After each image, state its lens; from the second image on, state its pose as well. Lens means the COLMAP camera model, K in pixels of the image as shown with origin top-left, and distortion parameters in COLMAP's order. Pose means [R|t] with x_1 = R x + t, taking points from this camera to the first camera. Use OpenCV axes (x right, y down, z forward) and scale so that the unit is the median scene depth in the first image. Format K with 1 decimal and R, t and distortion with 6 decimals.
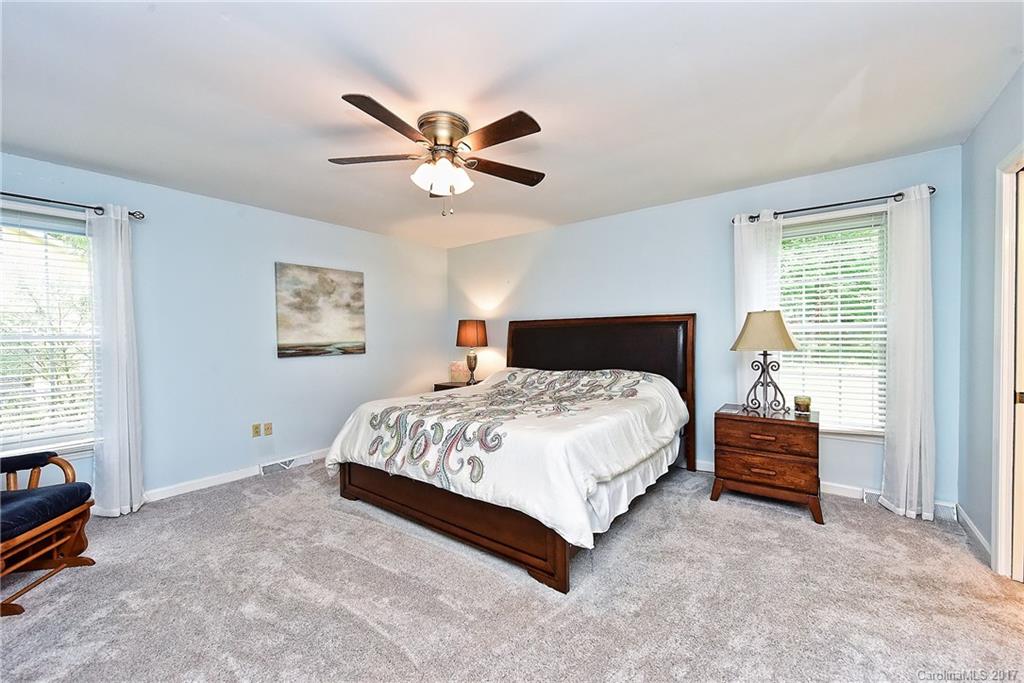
lens RADIAL K [[404.2, 0, 512.0], [0, 404.2, 341.5], [0, 0, 1]] dist [0.002511, -0.000316]
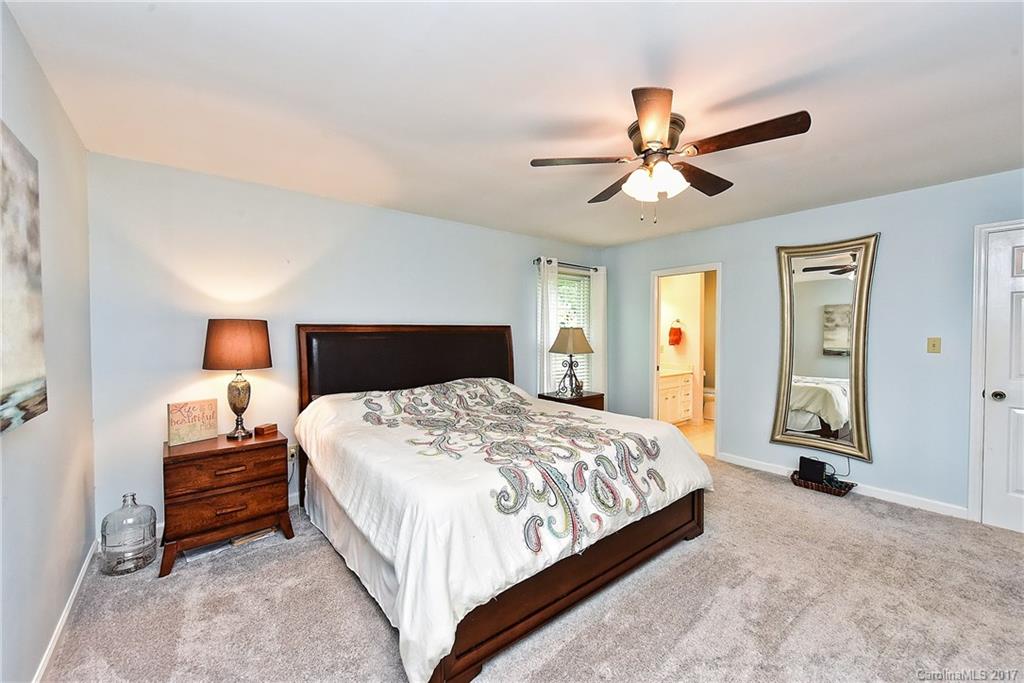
lens RADIAL K [[404.2, 0, 512.0], [0, 404.2, 341.5], [0, 0, 1]] dist [0.002511, -0.000316]
pose [[0.238533, -0.011438, 0.971067, -0.904099], [0.013428, 0.999874, 0.008479, -0.038697], [-0.971042, 0.011017, 0.238656, 0.851529]]
